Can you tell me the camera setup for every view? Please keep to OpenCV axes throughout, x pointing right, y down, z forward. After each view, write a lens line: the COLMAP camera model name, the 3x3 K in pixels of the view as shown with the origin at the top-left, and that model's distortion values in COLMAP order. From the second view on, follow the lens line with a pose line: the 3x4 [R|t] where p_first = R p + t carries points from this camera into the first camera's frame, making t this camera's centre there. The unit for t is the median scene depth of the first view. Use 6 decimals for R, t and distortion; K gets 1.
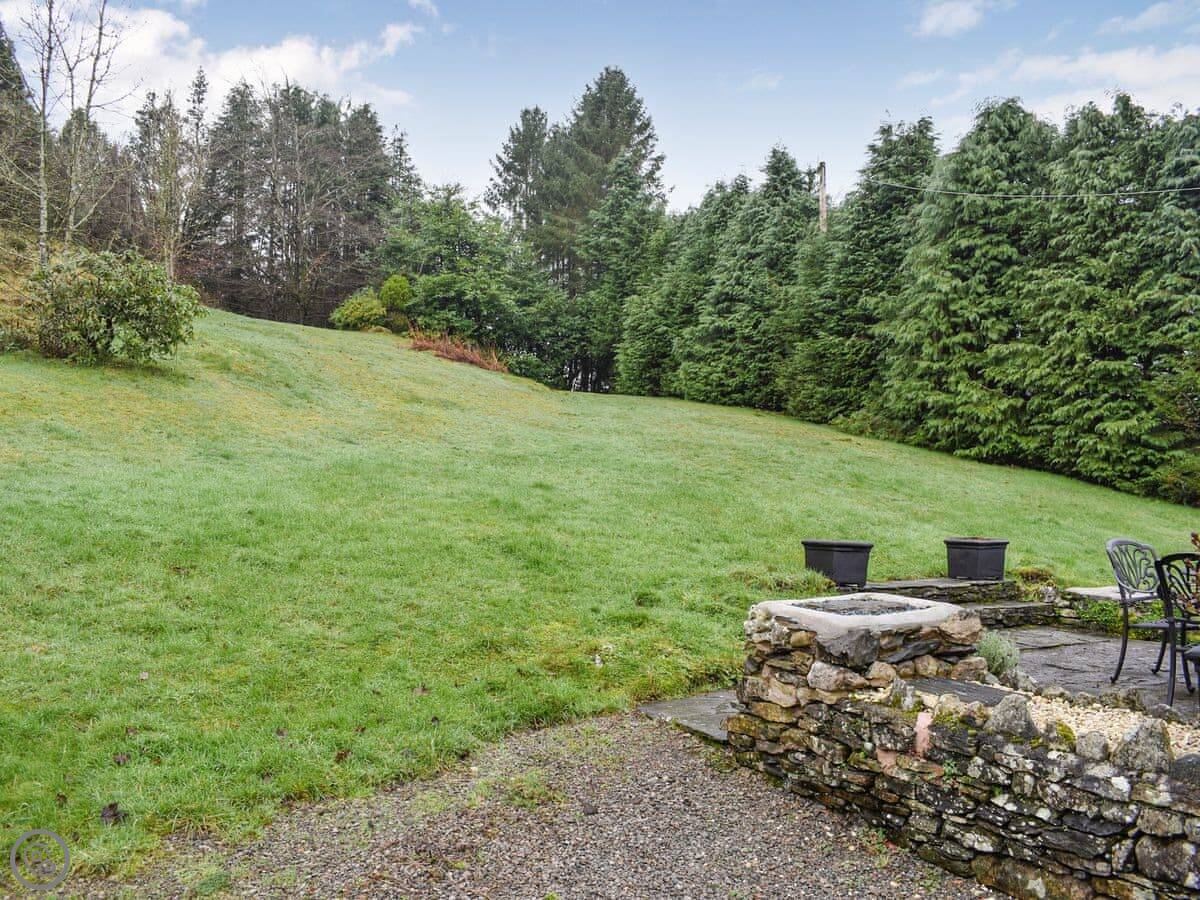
lens RADIAL K [[1136.0, 0, 599.2], [0, 1136.0, 449.8], [0, 0, 1]] dist [-0.087089, 0.000000]
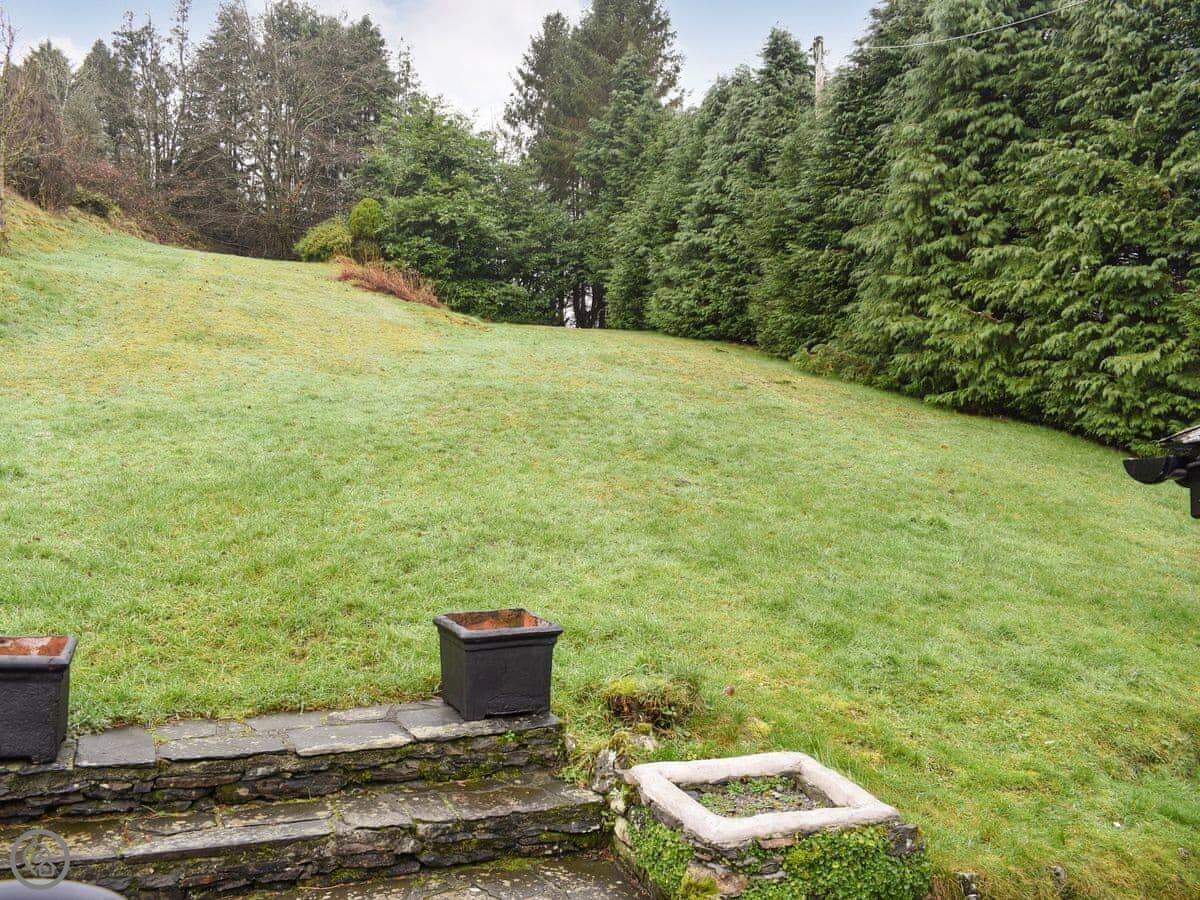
lens RADIAL K [[1136.0, 0, 573.0], [0, 1136.0, 453.8], [0, 0, 1]] dist [-0.087089, 0.000000]
pose [[0.991810, 0.000515, -0.127723, 0.140334], [0.006765, 0.998376, 0.056558, -0.003741], [0.127545, -0.056959, 0.990196, 0.187019]]
